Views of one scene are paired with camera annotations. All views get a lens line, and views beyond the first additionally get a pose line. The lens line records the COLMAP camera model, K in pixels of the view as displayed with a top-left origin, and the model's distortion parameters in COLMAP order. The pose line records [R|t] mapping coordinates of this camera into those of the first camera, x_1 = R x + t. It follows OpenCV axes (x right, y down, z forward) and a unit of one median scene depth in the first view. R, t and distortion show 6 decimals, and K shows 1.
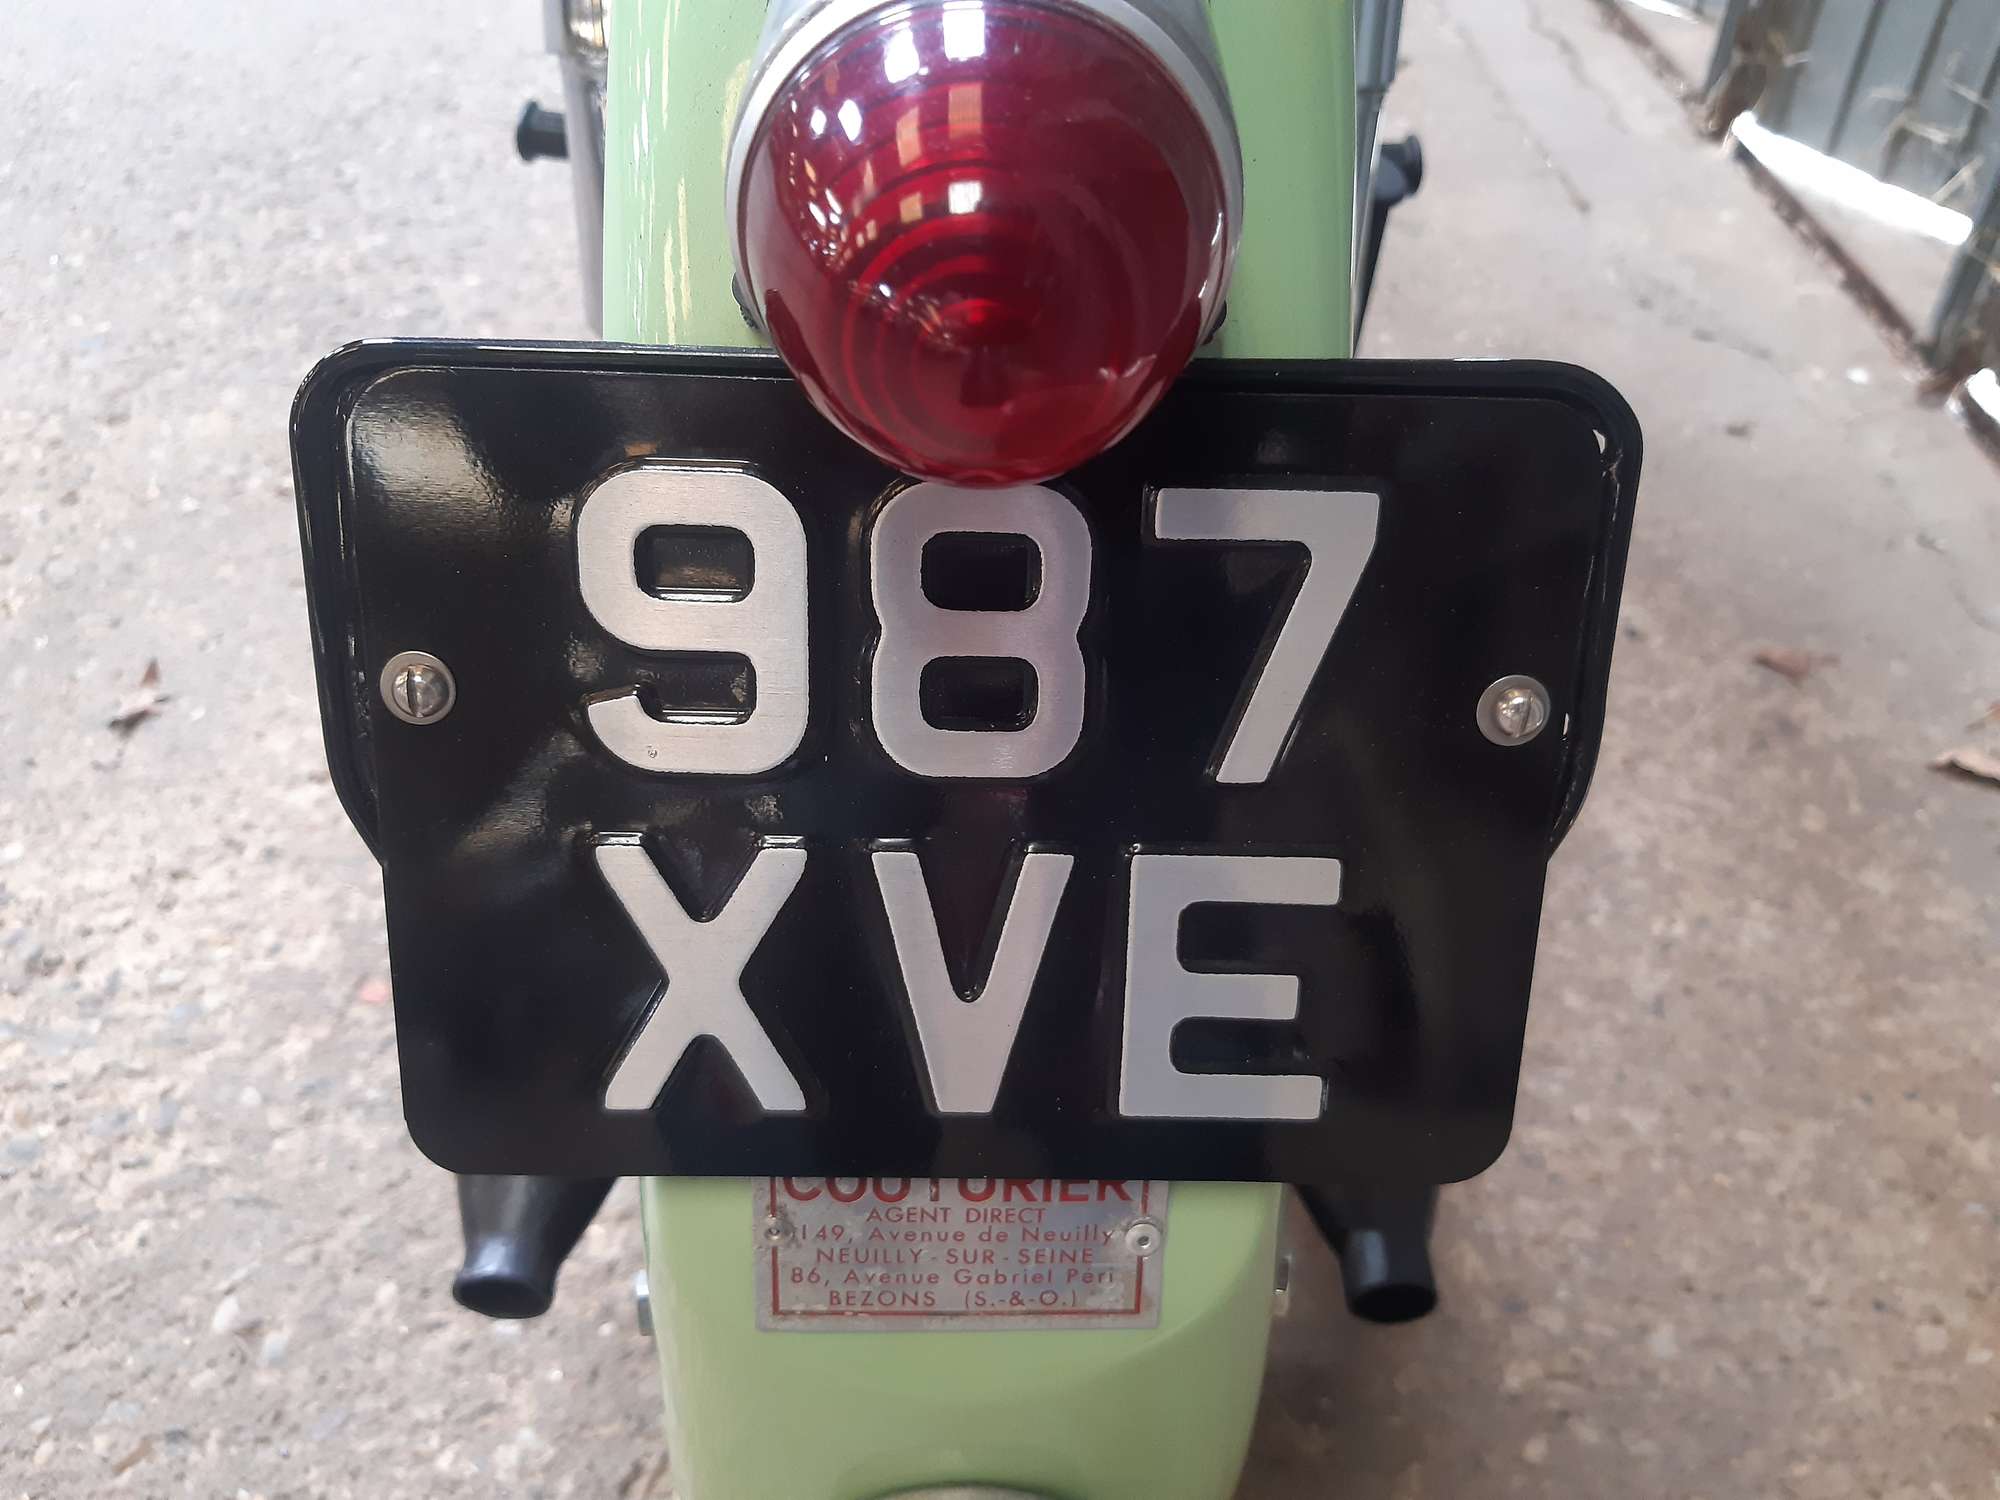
lens RADIAL K [[1523.7, 0, 996.1], [0, 1523.7, 750.8], [0, 0, 1]] dist [-0.041010, 0.000519]
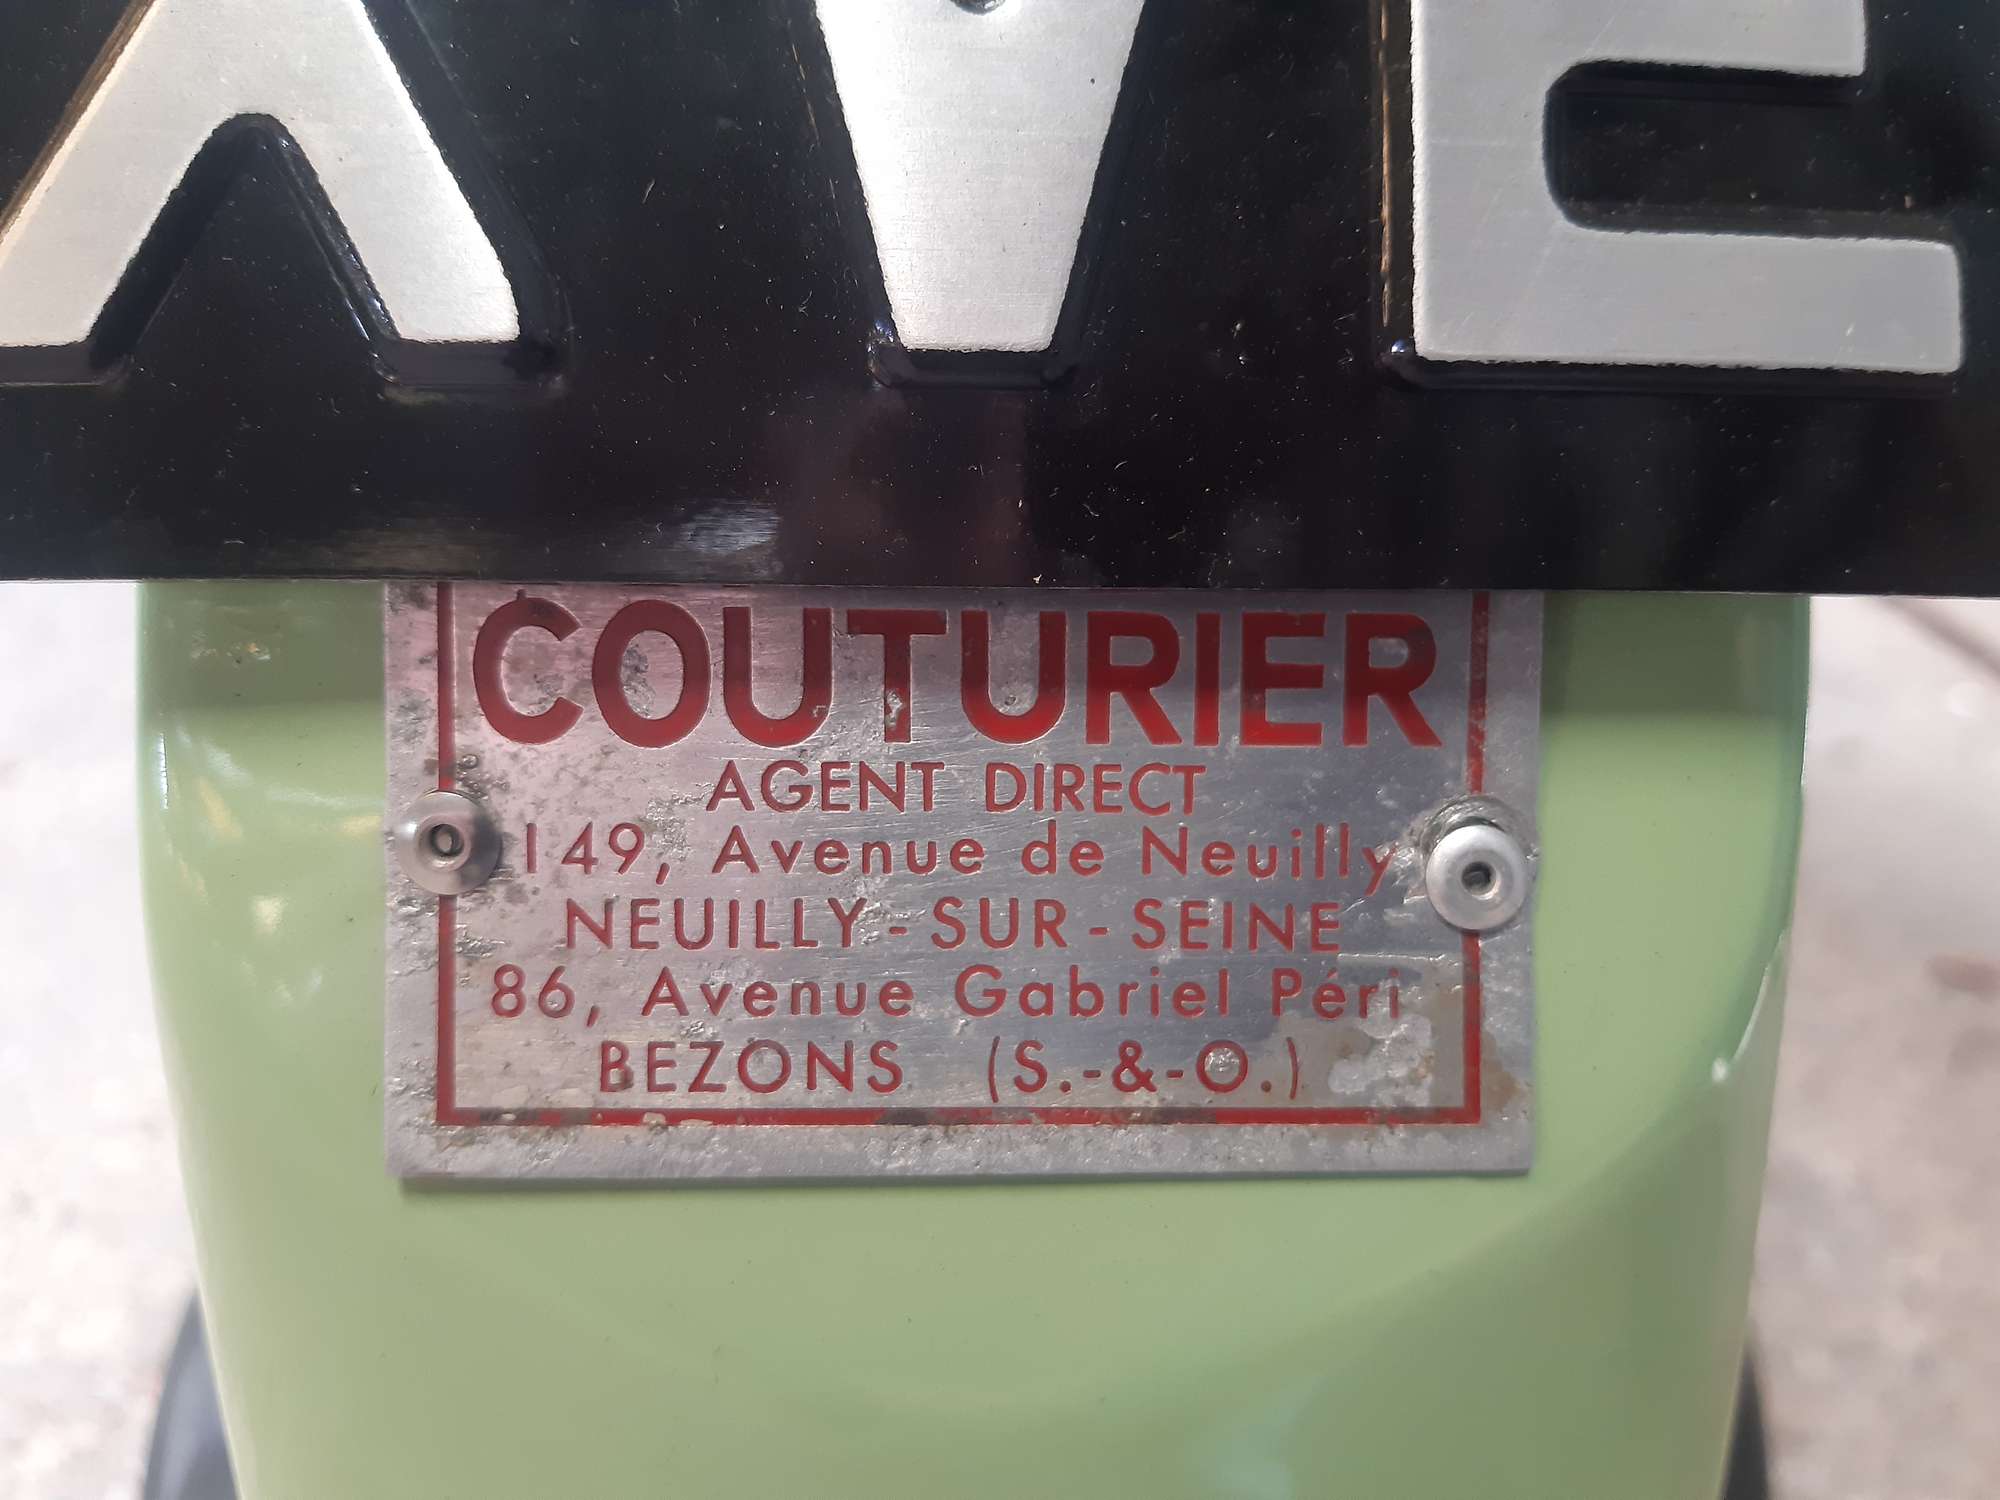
lens RADIAL K [[1619.5, 0, 1001.2], [0, 1619.5, 747.0], [0, 0, 1]] dist [-0.003546, -0.050558]
pose [[0.999748, -0.022342, 0.002112, -0.016250], [0.021915, 0.951706, -0.306229, 0.408941], [0.004832, 0.306198, 0.951956, 0.623658]]
